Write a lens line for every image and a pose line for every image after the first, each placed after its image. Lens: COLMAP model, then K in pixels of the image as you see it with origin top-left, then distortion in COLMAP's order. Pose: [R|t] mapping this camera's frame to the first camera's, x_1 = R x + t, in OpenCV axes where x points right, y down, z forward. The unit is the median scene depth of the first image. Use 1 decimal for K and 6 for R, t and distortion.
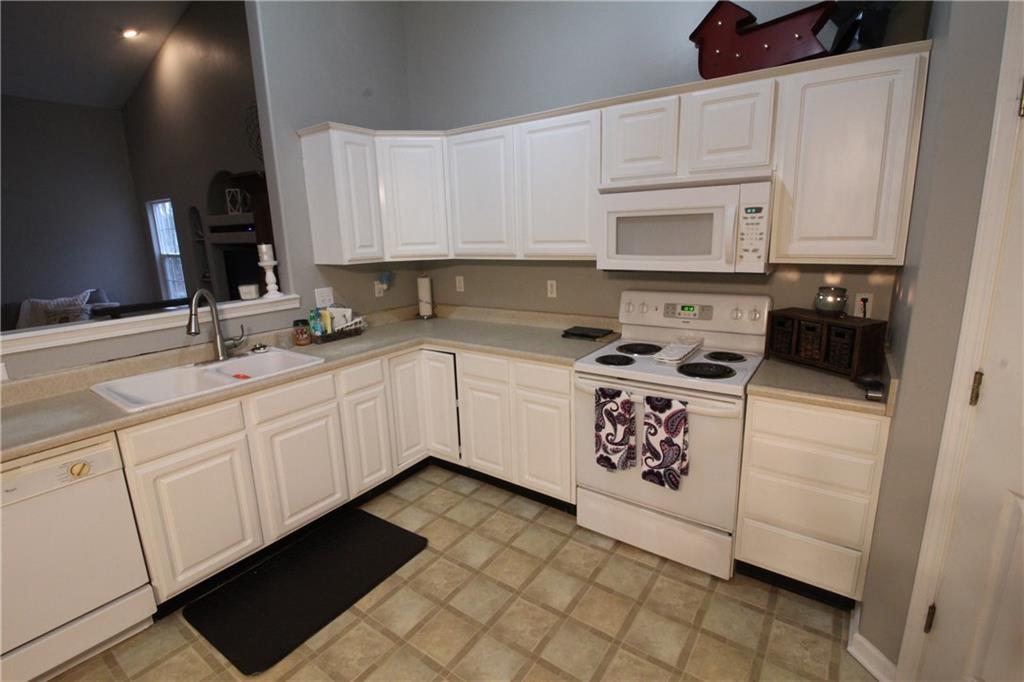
lens RADIAL K [[472.1, 0, 516.6], [0, 472.1, 333.8], [0, 0, 1]] dist [-0.004357, -0.009224]
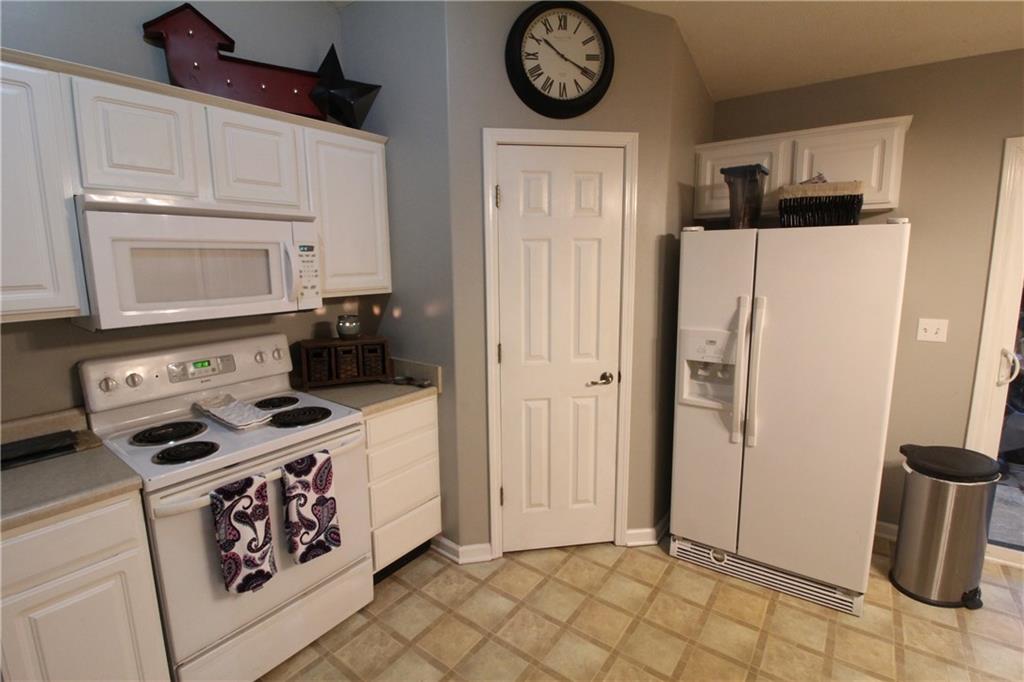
lens RADIAL K [[472.1, 0, 514.3], [0, 472.1, 333.7], [0, 0, 1]] dist [-0.004357, -0.009224]
pose [[0.026342, -0.130308, 0.991124, -0.420127], [0.219658, 0.967990, 0.121429, -0.086635], [-0.975221, 0.214510, 0.054122, 0.436769]]
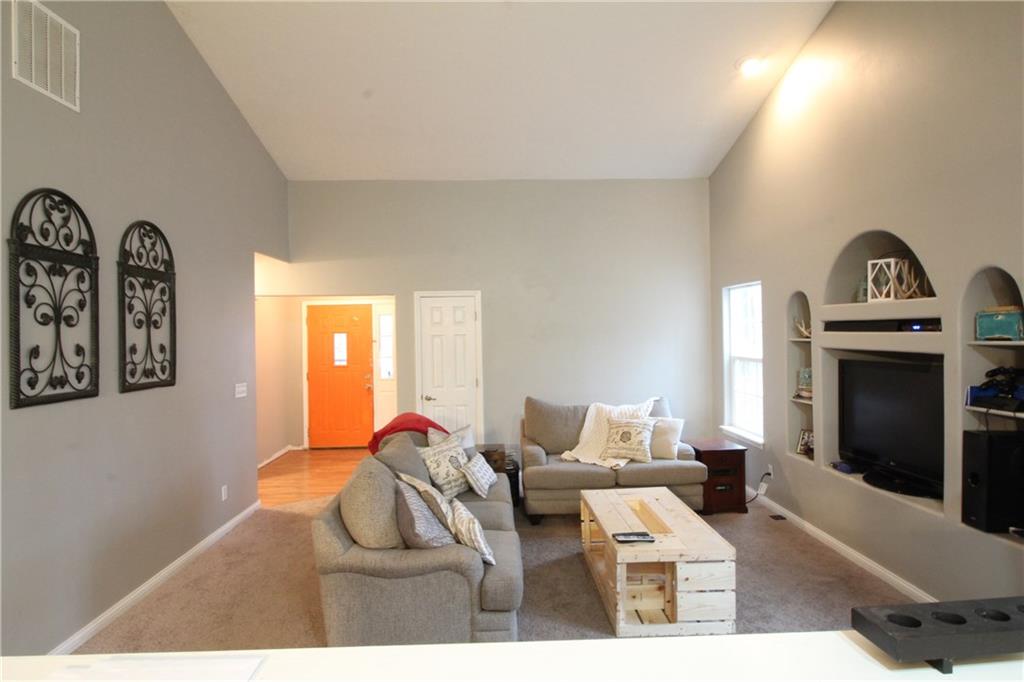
lens RADIAL K [[580.9, 0, 512.8], [0, 580.9, 334.0], [0, 0, 1]] dist [0.003057, -0.009266]
pose [[0.607064, 0.021637, -0.794359, -0.671975], [-0.169531, 0.980142, -0.102862, -0.140826], [0.776359, 0.197112, 0.598677, 0.496080]]
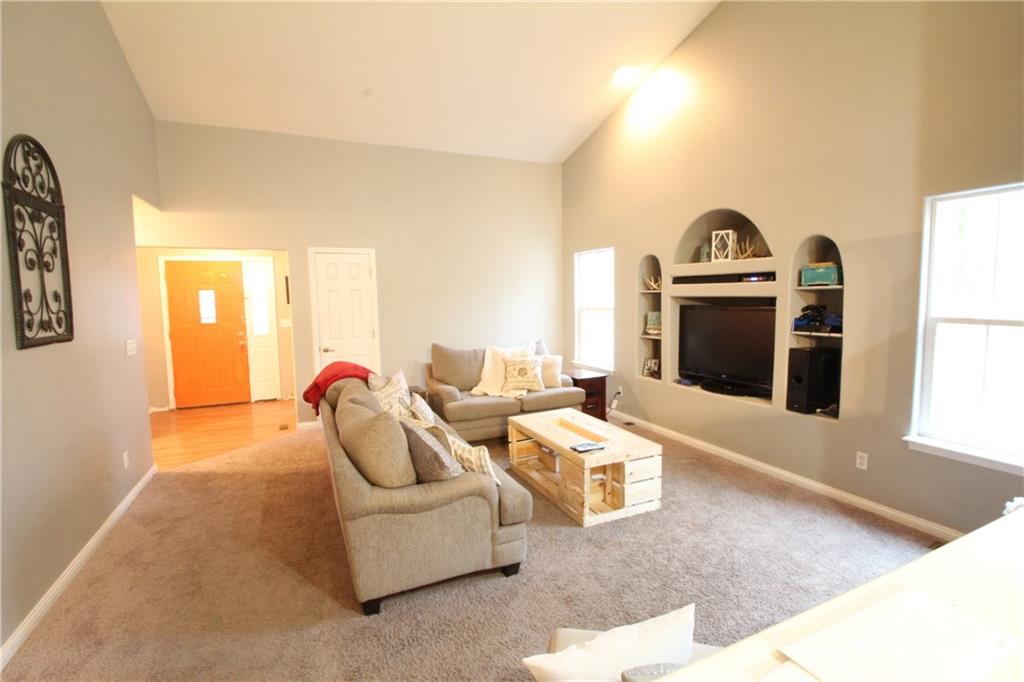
lens RADIAL K [[472.1, 0, 515.6], [0, 472.1, 334.8], [0, 0, 1]] dist [-0.004357, -0.009224]
pose [[0.864609, 0.057202, -0.499179, -1.093320], [-0.114150, 0.989882, -0.084283, -0.043782], [0.489307, 0.129853, 0.862390, 0.313374]]
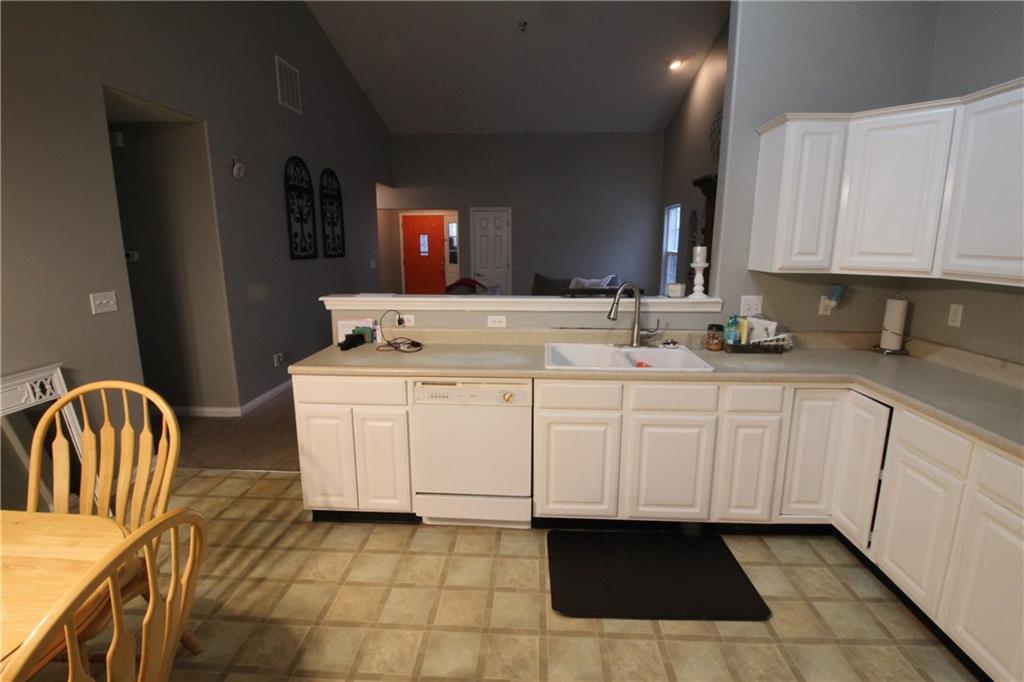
lens RADIAL K [[472.1, 0, 513.5], [0, 472.1, 333.8], [0, 0, 1]] dist [-0.004357, -0.009224]
pose [[0.532895, 0.191299, -0.824274, 0.150176], [-0.195159, 0.975634, 0.100256, -0.031102], [0.823369, 0.107439, 0.557244, 0.127504]]
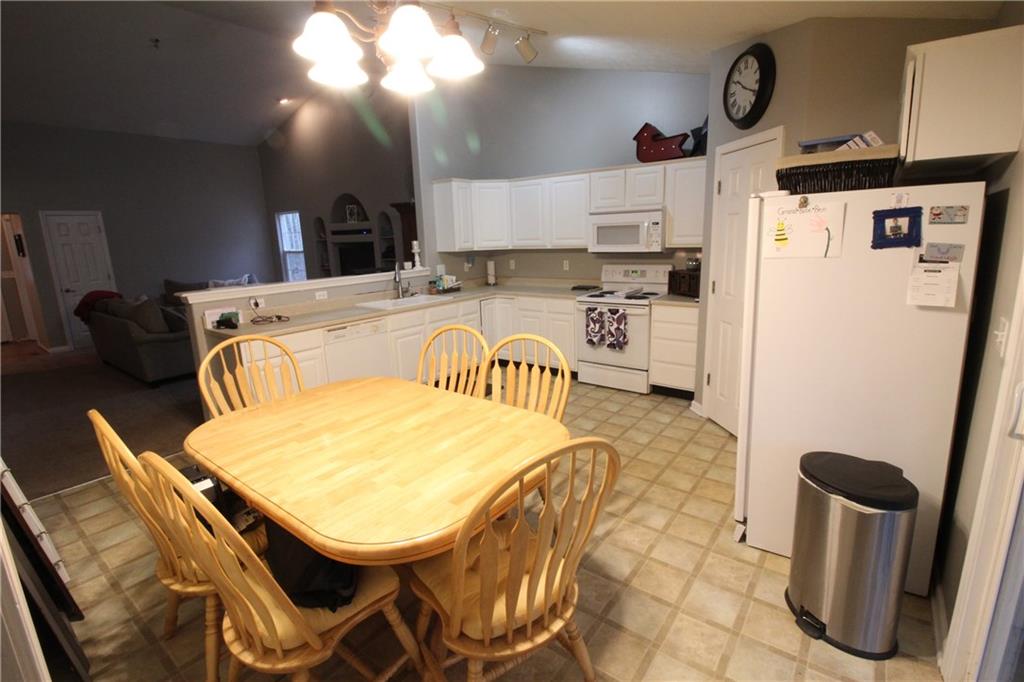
lens RADIAL K [[472.1, 0, 516.9], [0, 472.1, 335.3], [0, 0, 1]] dist [-0.004357, -0.009224]
pose [[0.999295, 0.003622, -0.037369, -0.056673], [-0.003643, 0.999993, -0.000477, 0.218743], [0.037367, 0.000612, 0.999301, -1.016939]]
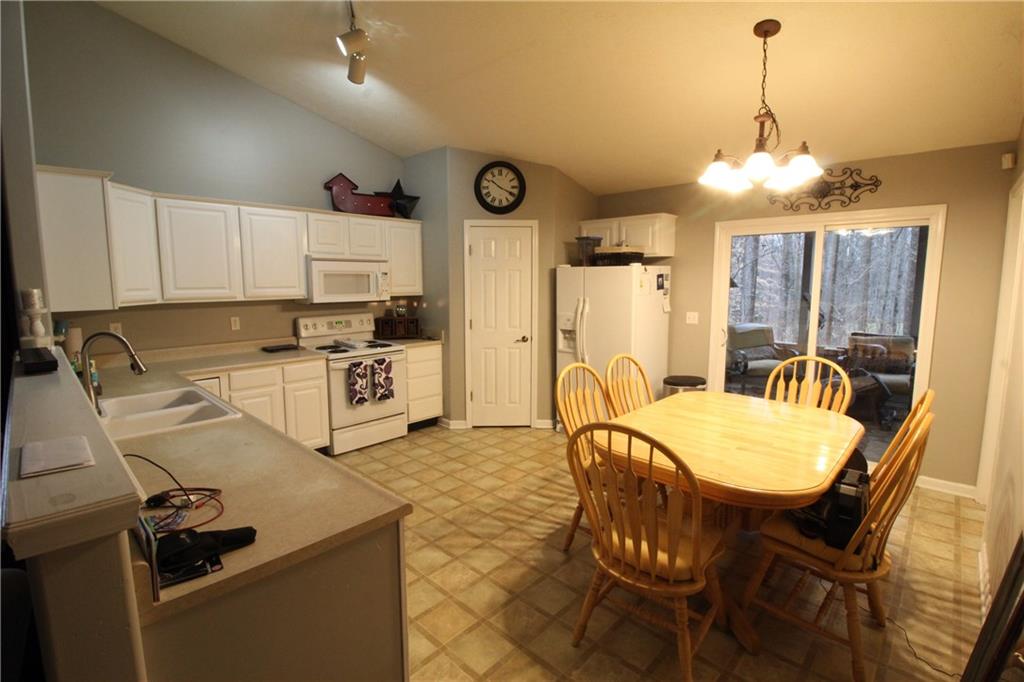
lens RADIAL K [[472.1, 0, 516.1], [0, 472.1, 334.9], [0, 0, 1]] dist [-0.004357, -0.009224]
pose [[0.136487, -0.090066, 0.986539, -1.415953], [0.204583, 0.976954, 0.060887, 0.022049], [-0.969287, 0.193519, 0.151768, 0.049728]]
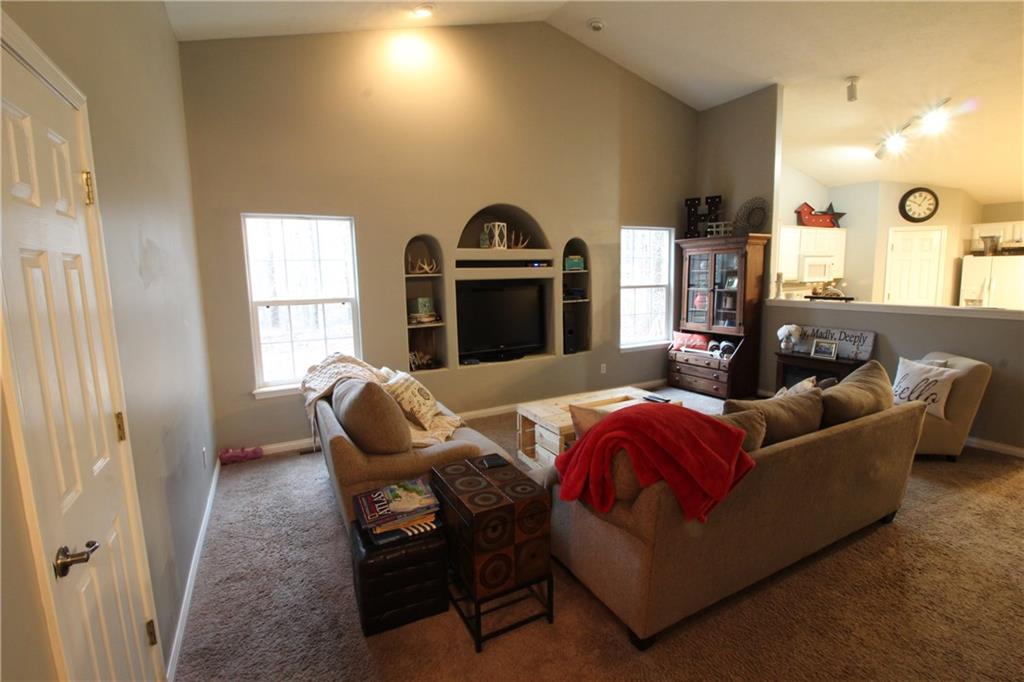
lens RADIAL K [[472.1, 0, 508.1], [0, 472.1, 334.0], [0, 0, 1]] dist [-0.004357, -0.009224]
pose [[0.455487, -0.100507, 0.884551, -3.237591], [0.195159, 0.980711, 0.010939, -0.207642], [-0.868588, 0.167645, 0.466316, 1.273251]]
